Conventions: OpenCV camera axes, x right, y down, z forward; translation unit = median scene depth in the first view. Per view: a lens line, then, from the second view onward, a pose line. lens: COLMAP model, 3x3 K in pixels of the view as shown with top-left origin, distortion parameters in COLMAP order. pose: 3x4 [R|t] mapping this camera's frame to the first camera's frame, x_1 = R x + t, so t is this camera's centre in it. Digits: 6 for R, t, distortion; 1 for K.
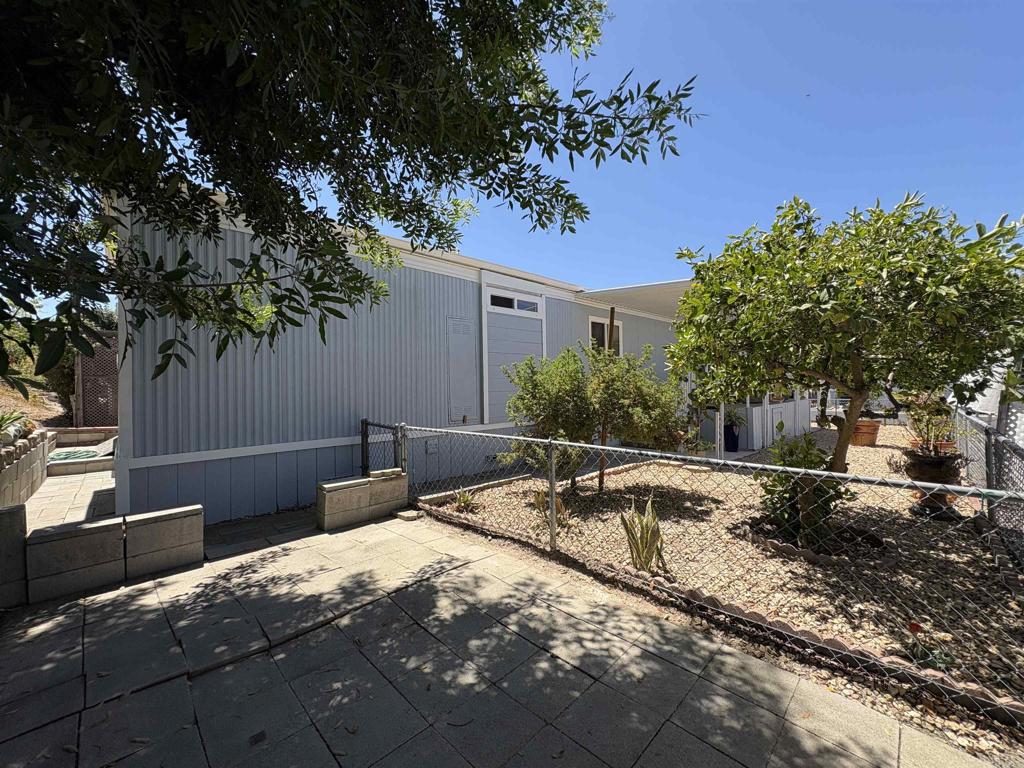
lens RADIAL K [[409.3, 0, 512.9], [0, 409.3, 382.0], [0, 0, 1]] dist [0.002854, 0.000344]
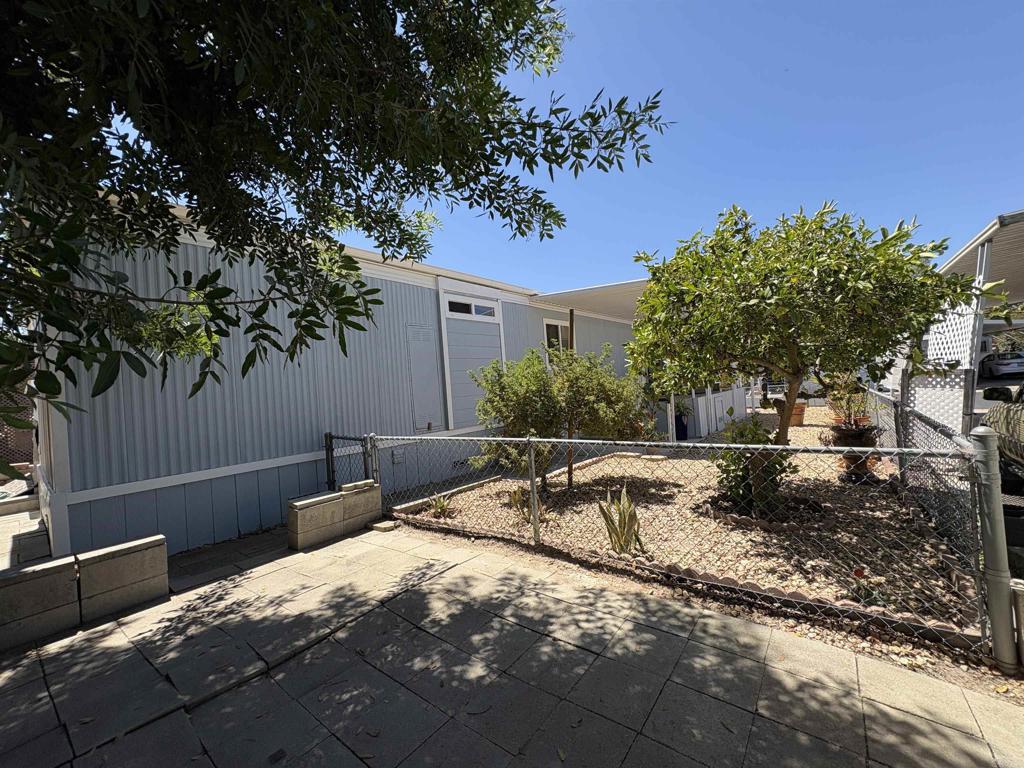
lens RADIAL K [[409.3, 0, 512.9], [0, 409.3, 382.0], [0, 0, 1]] dist [0.002854, 0.000344]
pose [[0.991178, -0.055497, 0.120359, -0.066487], [0.056894, 0.998347, -0.008202, 0.005825], [-0.119705, 0.014978, 0.992696, -0.029897]]
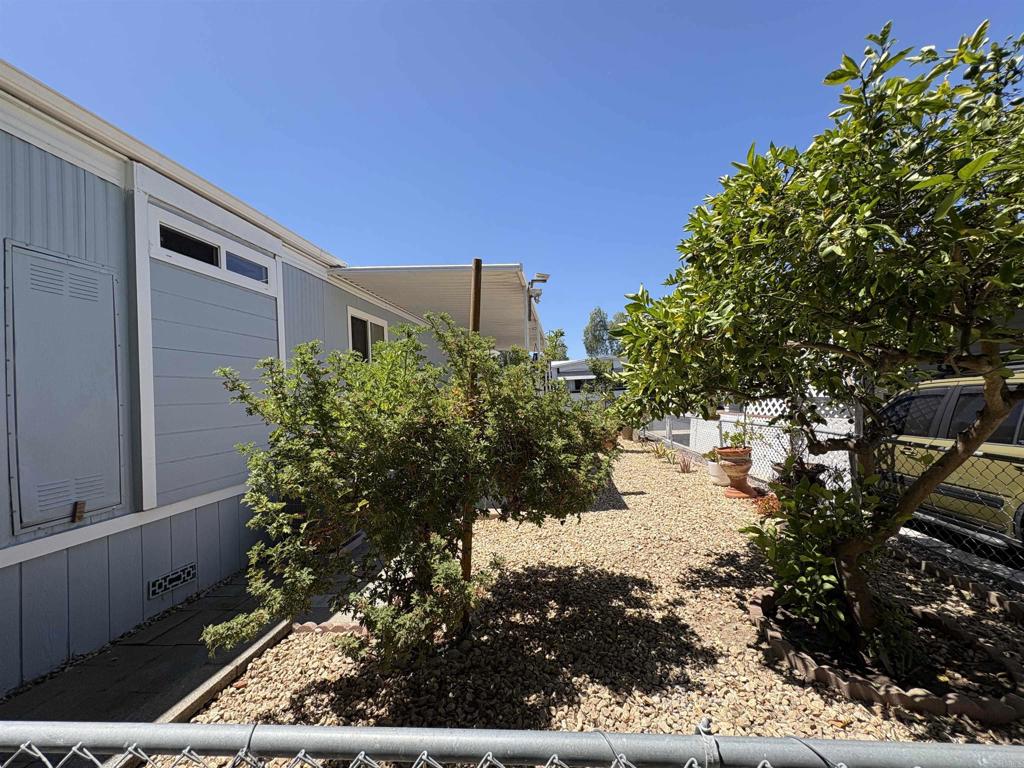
lens RADIAL K [[409.3, 0, 512.9], [0, 409.3, 382.0], [0, 0, 1]] dist [0.002854, 0.000344]
pose [[0.777688, -0.007590, 0.628605, -0.083979], [0.036812, 0.998761, -0.033483, -0.011150], [-0.627572, 0.049179, 0.777004, 0.908671]]
